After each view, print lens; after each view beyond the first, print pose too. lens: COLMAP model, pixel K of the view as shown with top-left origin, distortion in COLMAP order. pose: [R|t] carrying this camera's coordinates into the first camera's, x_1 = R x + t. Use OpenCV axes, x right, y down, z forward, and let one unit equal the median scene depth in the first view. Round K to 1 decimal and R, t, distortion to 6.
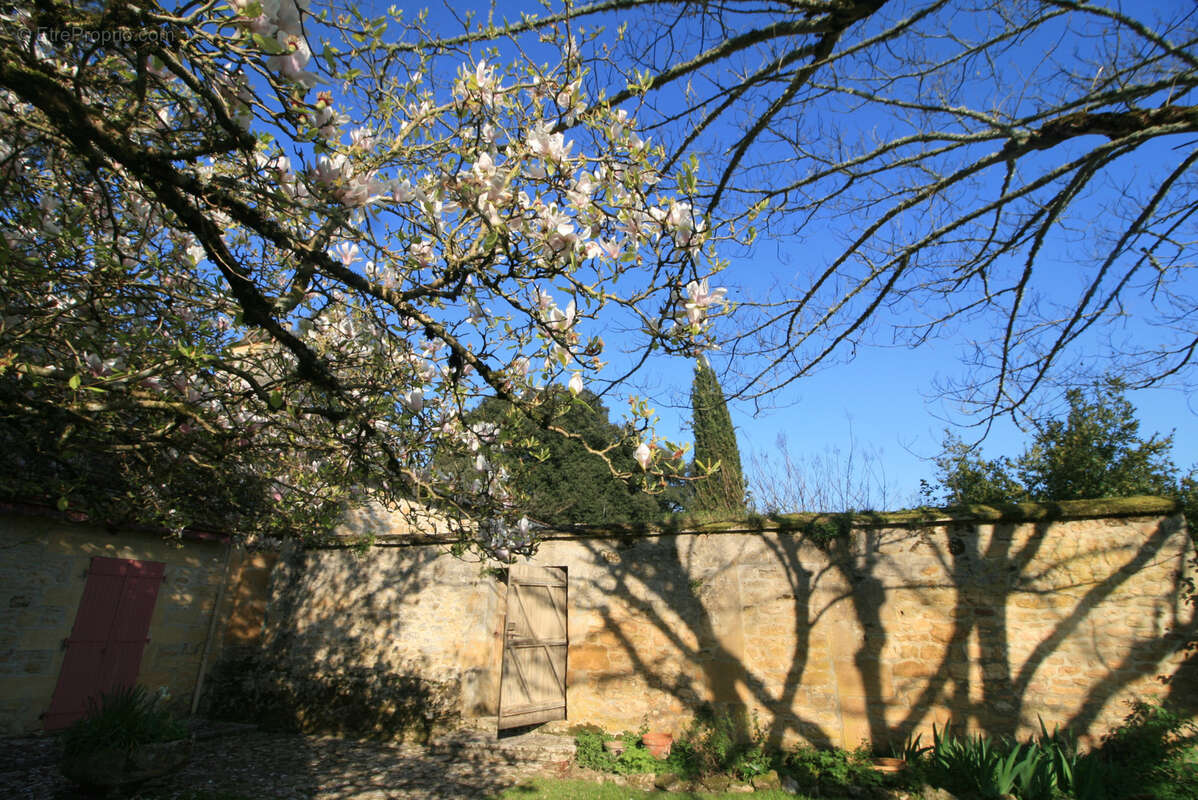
lens RADIAL K [[556.0, 0, 599.0], [0, 556.0, 400.0], [0, 0, 1]] dist [0.006070, -0.013255]
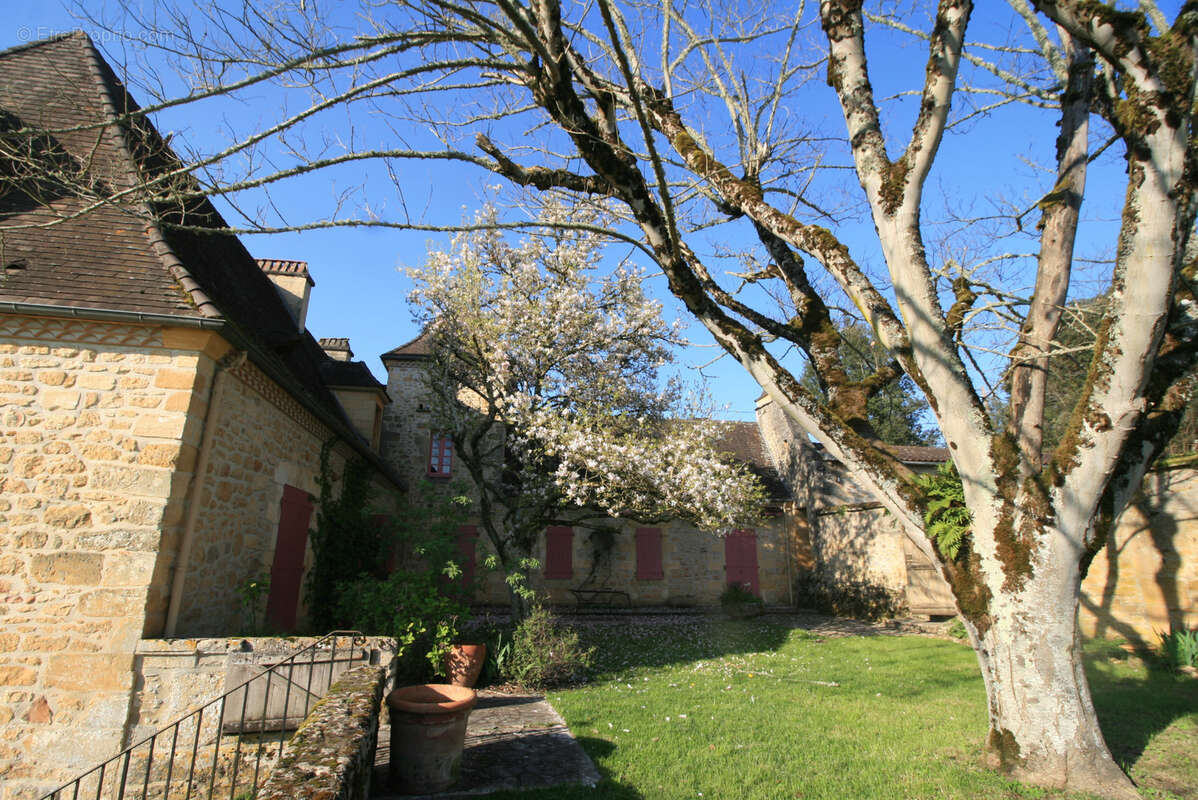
lens RADIAL K [[686.7, 0, 606.4], [0, 686.7, 392.9], [0, 0, 1]] dist [0.003978, -0.028524]
pose [[0.511506, -0.210756, -0.833033, 1.053332], [0.317761, 0.947126, -0.044507, -0.217023], [0.798367, -0.241940, 0.551431, -0.630640]]
